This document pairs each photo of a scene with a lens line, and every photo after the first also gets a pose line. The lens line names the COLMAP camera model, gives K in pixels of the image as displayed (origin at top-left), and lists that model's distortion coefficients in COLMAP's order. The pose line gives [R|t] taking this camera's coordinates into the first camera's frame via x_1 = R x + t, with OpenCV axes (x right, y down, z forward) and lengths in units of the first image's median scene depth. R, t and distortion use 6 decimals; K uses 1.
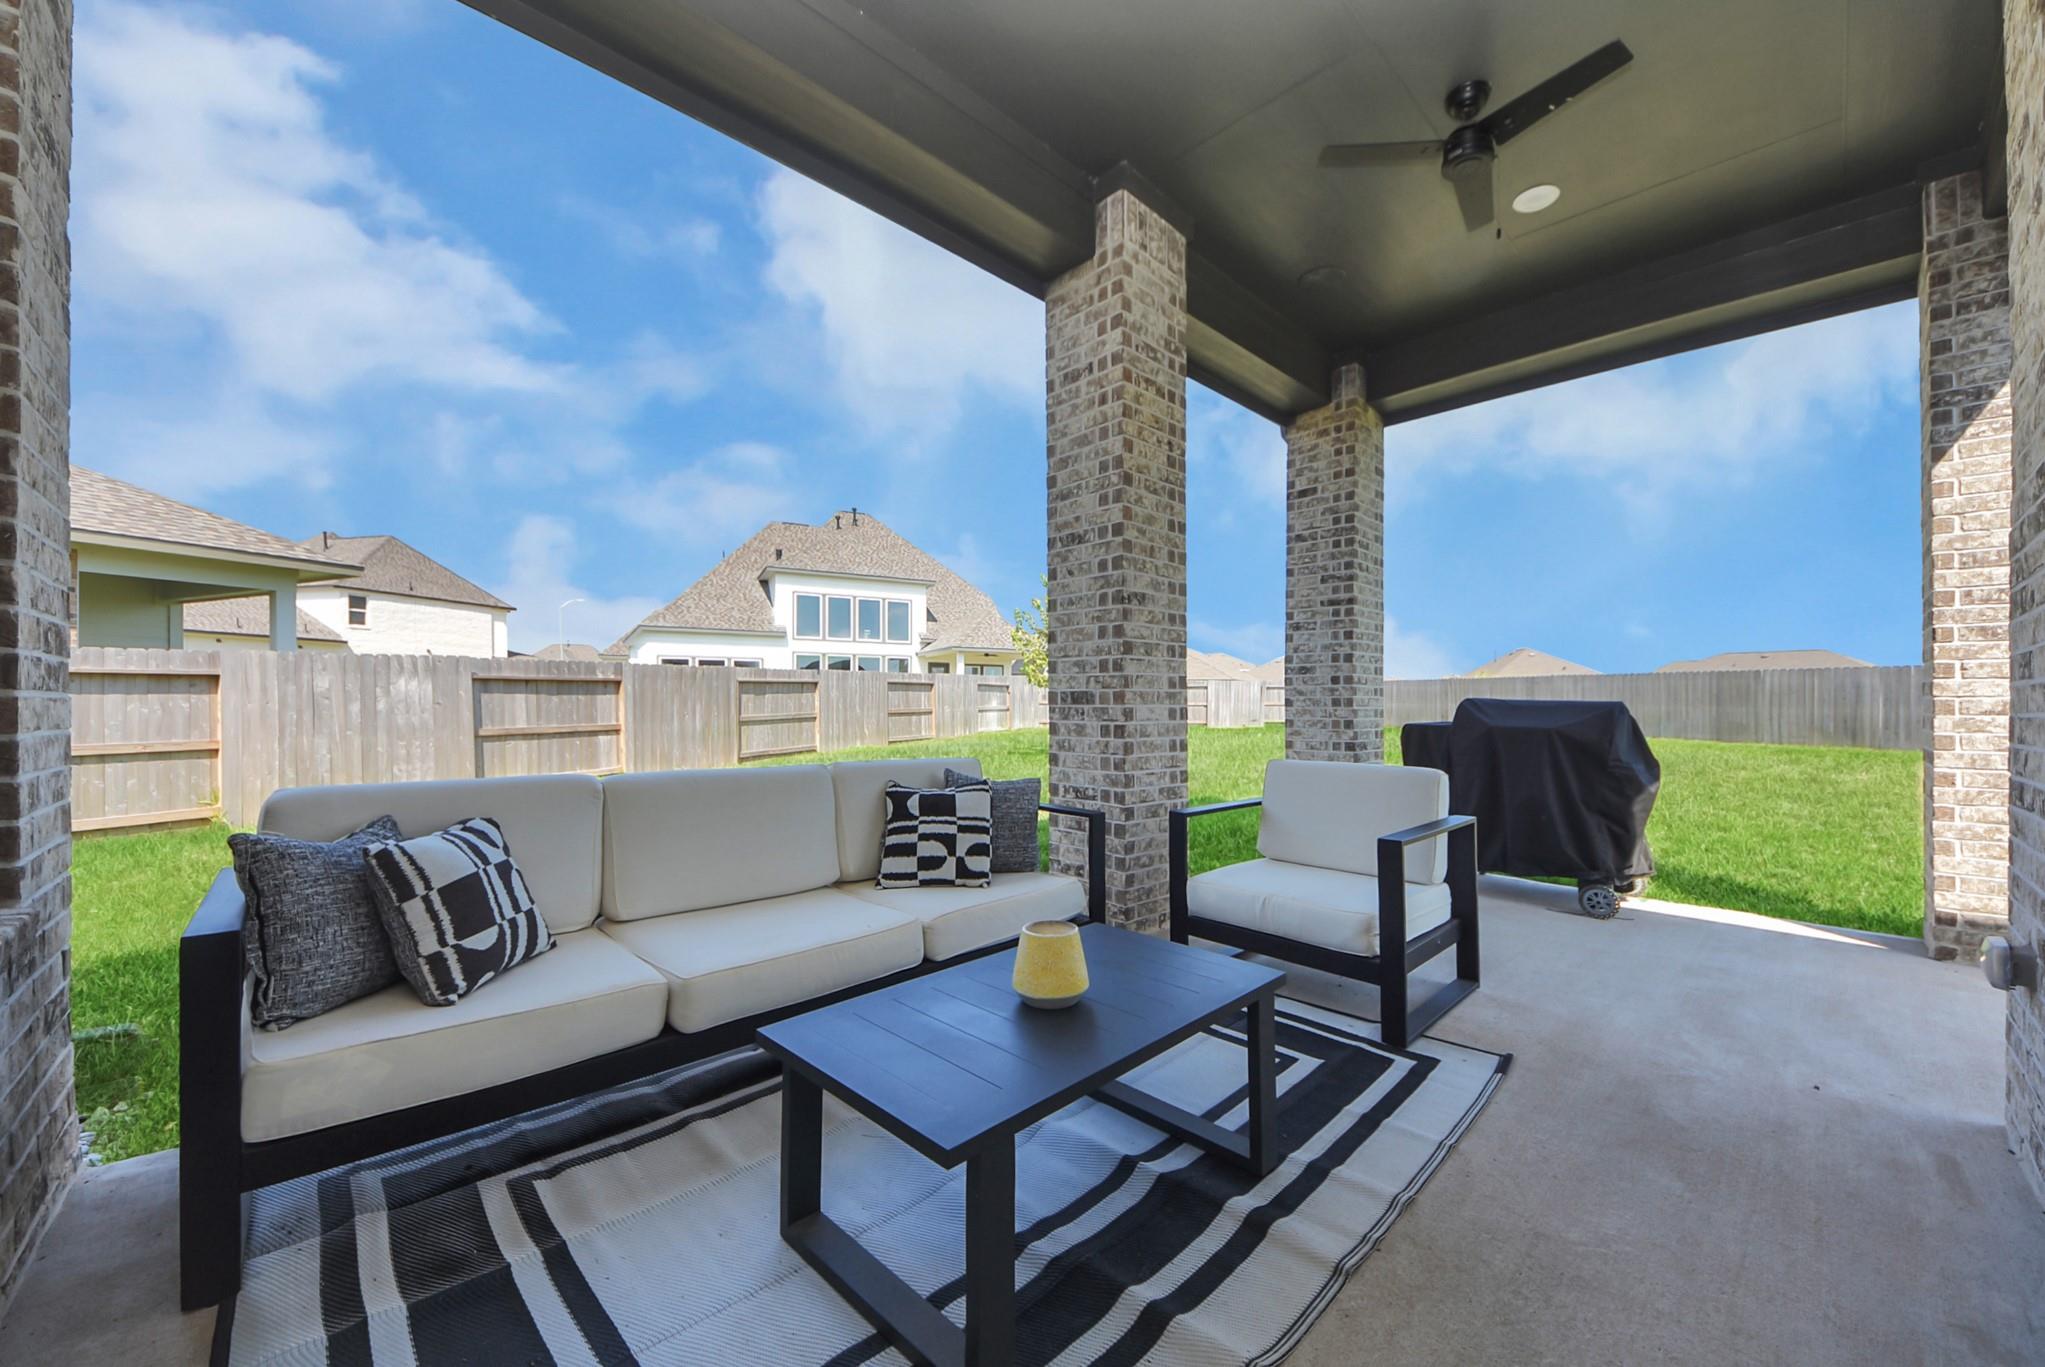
lens RADIAL K [[739.2, 0, 1012.8], [0, 739.2, 704.3], [0, 0, 1]] dist [0.014020, -0.000074]
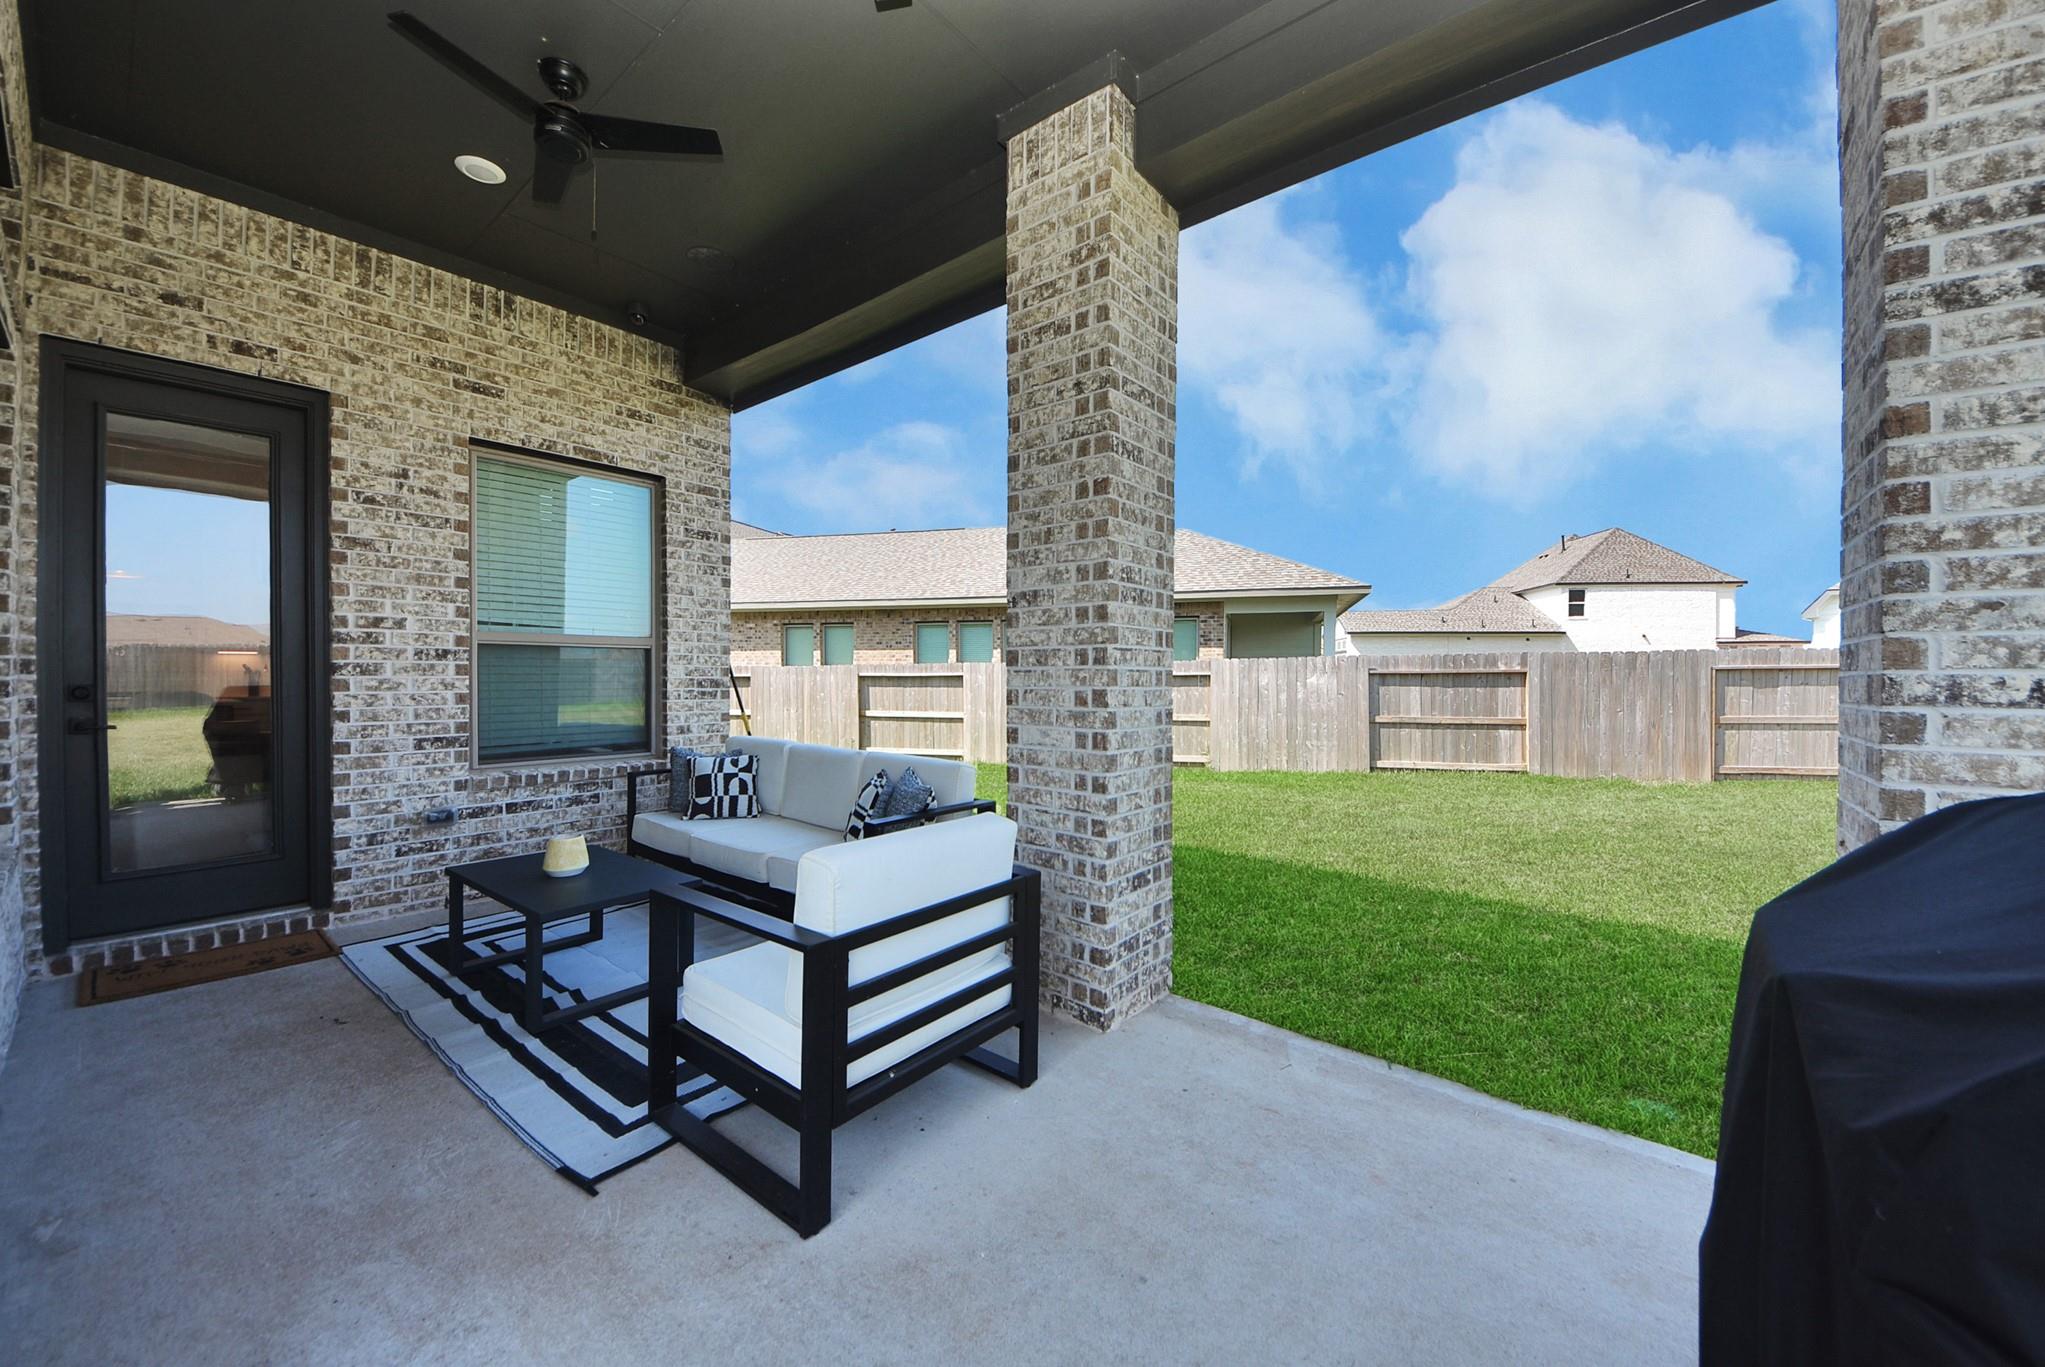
lens RADIAL K [[717.5, 0, 1022.5], [0, 717.5, 683.5], [0, 0, 1]] dist [0.010313, 0.000027]
pose [[0.163573, 0.002849, -0.986527, 0.916097], [-0.009873, 0.999950, 0.001251, -0.044650], [0.986482, 0.009535, 0.163593, 0.812264]]
